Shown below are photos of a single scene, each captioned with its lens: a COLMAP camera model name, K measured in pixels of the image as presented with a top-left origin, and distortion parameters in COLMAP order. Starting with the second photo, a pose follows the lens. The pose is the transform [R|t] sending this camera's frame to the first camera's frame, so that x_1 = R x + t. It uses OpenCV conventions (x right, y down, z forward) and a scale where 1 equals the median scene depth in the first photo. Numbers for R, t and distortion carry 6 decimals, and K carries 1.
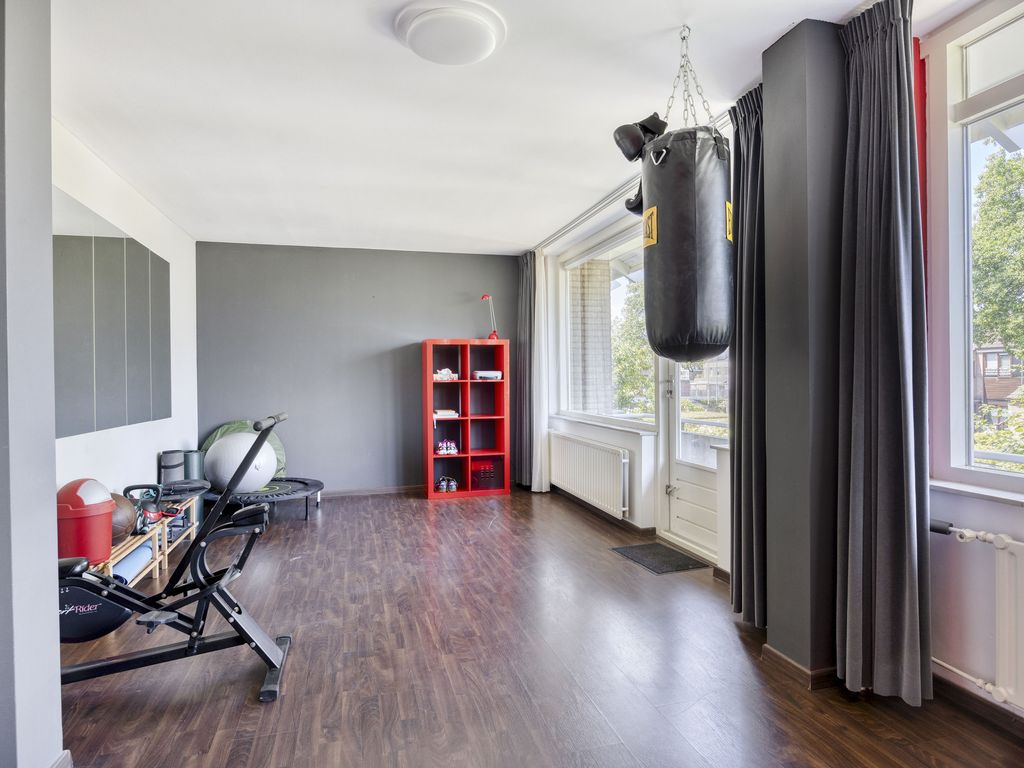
lens RADIAL K [[596.2, 0, 512.2], [0, 596.2, 381.2], [0, 0, 1]] dist [-0.005448, -0.002006]
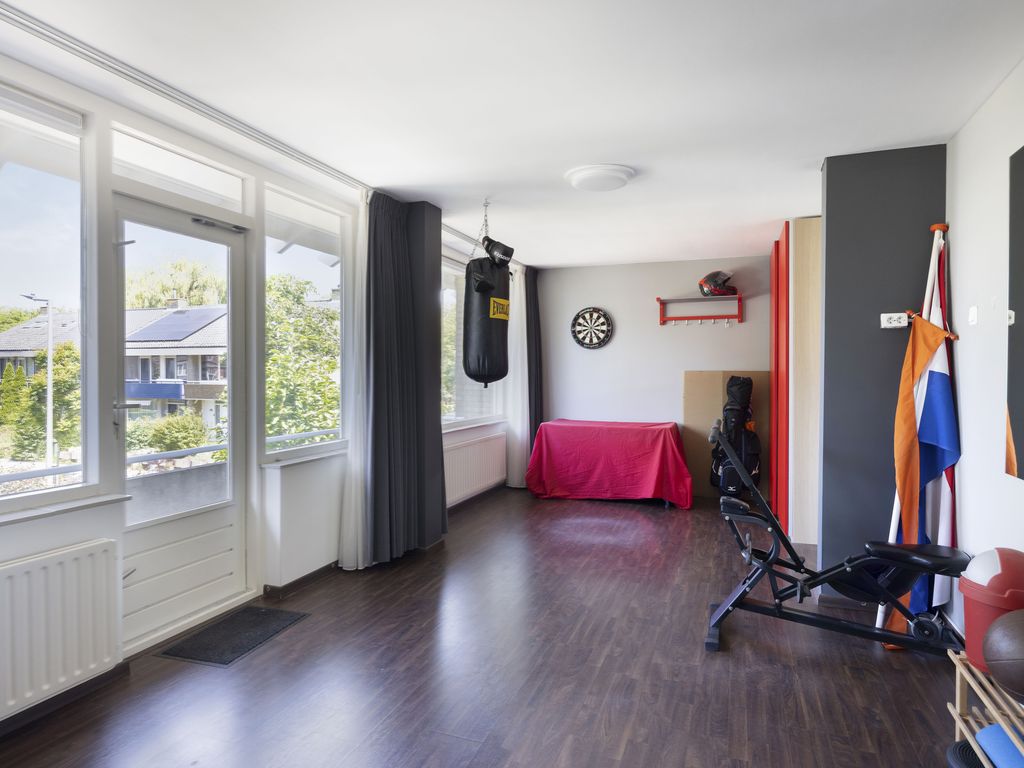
lens RADIAL K [[596.2, 0, 512.2], [0, 596.2, 381.2], [0, 0, 1]] dist [-0.005448, -0.002006]
pose [[-0.810275, 0.003875, 0.586037, -0.632321], [0.011234, 0.999897, 0.008921, -0.040798], [-0.585942, 0.013812, -0.810235, 1.814876]]
